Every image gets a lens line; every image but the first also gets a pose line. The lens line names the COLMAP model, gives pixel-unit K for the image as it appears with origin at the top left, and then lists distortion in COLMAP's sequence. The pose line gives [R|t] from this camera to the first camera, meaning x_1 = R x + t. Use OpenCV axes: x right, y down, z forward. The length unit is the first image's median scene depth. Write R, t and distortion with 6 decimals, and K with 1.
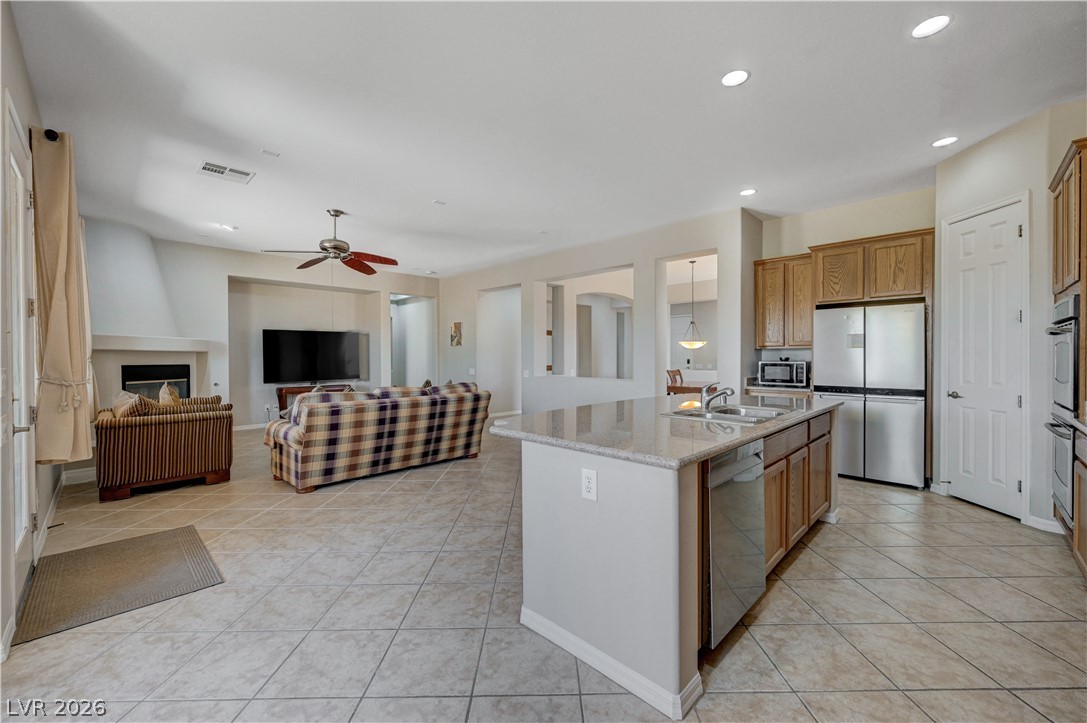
lens RADIAL K [[432.5, 0, 548.8], [0, 432.5, 358.7], [0, 0, 1]] dist [-0.001365, 0.000044]
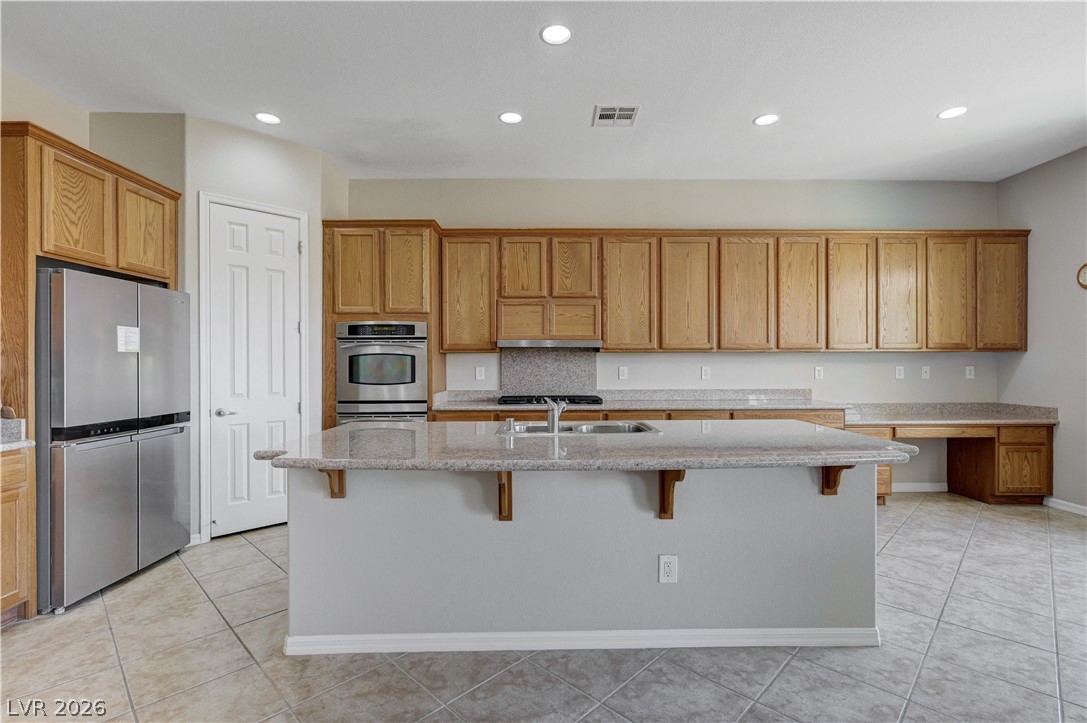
lens RADIAL K [[499.3, 0, 549.3], [0, 499.3, 362.8], [0, 0, 1]] dist [-0.000563, -0.000144]
pose [[-0.705582, 0.005866, 0.708604, -0.135014], [0.010015, 0.999948, 0.001694, -0.004685], [-0.708558, 0.008292, -0.705604, 0.929217]]
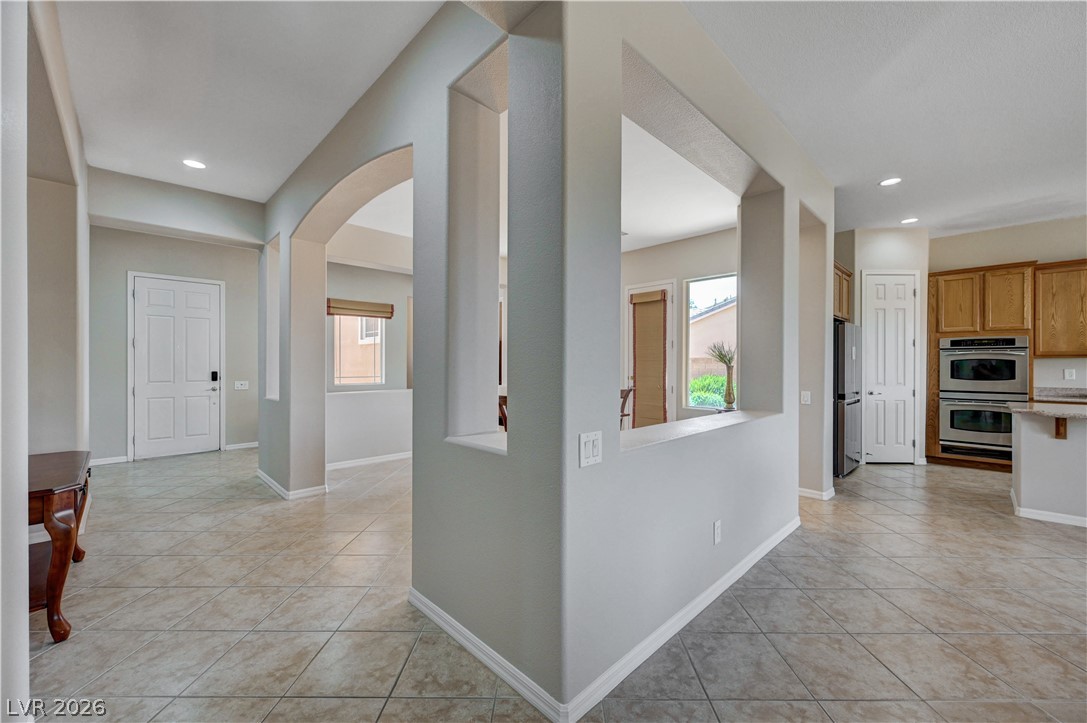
lens RADIAL K [[428.3, 0, 549.0], [0, 428.3, 364.8], [0, 0, 1]] dist [-0.001142, -0.000090]
pose [[0.016394, 0.003534, 0.999859, -0.395746], [0.003988, 0.999986, -0.003600, -0.007703], [-0.999858, 0.004046, 0.016379, 1.562115]]
